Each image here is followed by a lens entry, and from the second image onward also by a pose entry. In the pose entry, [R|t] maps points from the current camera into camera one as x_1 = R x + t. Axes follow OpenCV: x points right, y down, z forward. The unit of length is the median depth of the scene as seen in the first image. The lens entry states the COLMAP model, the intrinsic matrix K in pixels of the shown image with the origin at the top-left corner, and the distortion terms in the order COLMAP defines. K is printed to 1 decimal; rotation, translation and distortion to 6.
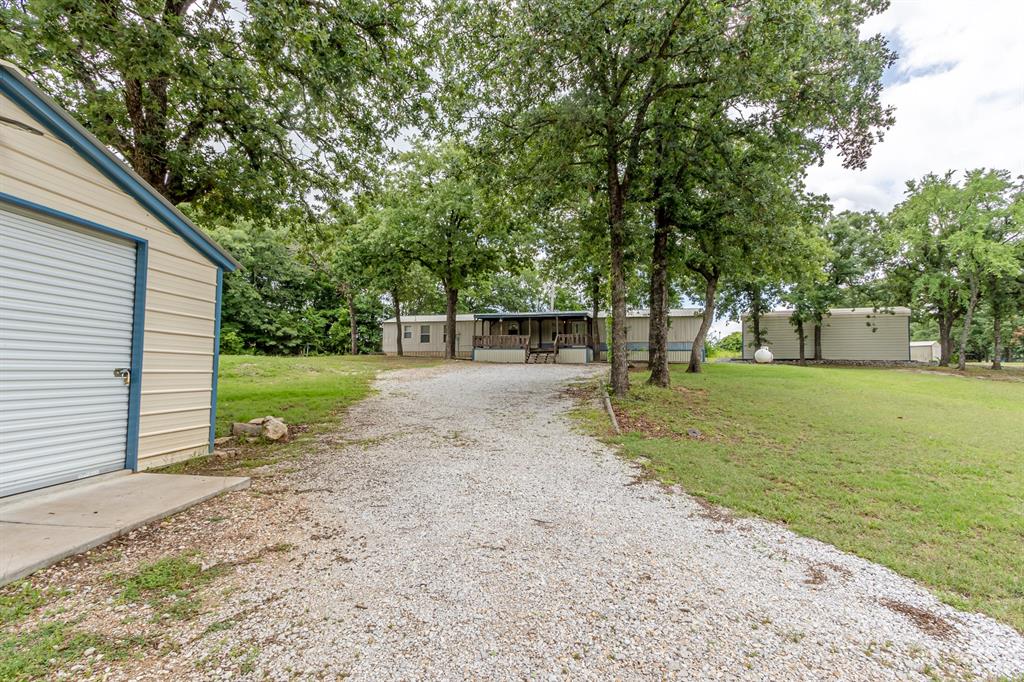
lens RADIAL K [[492.2, 0, 512.0], [0, 492.2, 341.0], [0, 0, 1]] dist [-0.000943, -0.000504]
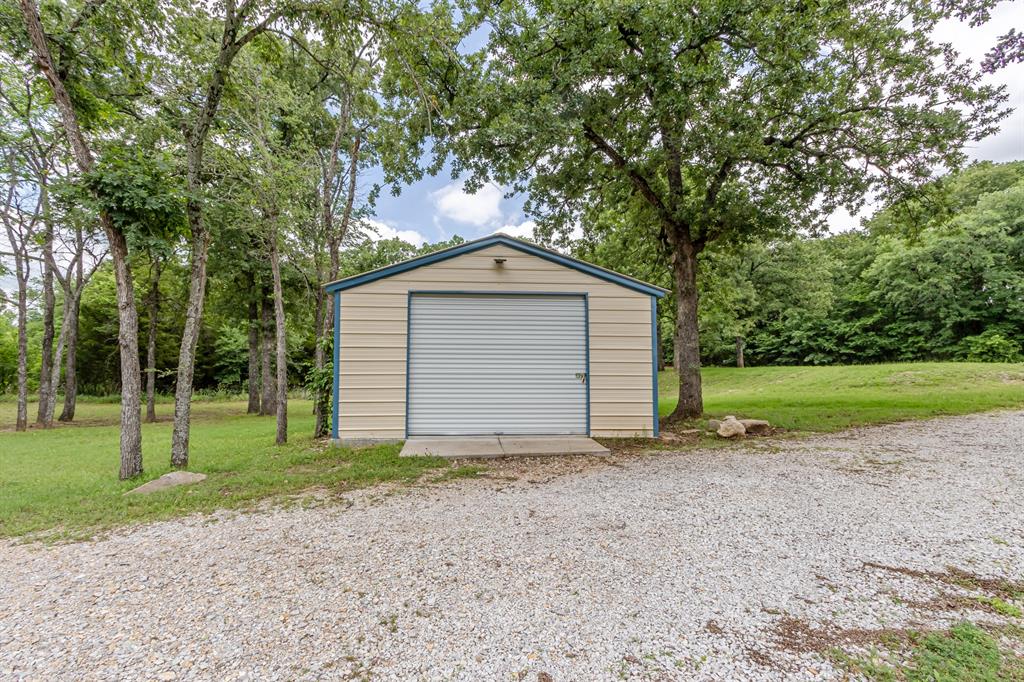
lens RADIAL K [[492.2, 0, 512.0], [0, 492.2, 341.0], [0, 0, 1]] dist [-0.000943, -0.000504]
pose [[0.102830, -0.085312, -0.991034, 0.179059], [0.055418, 0.995259, -0.079926, 0.014716], [0.993154, -0.046703, 0.107070, 0.128278]]
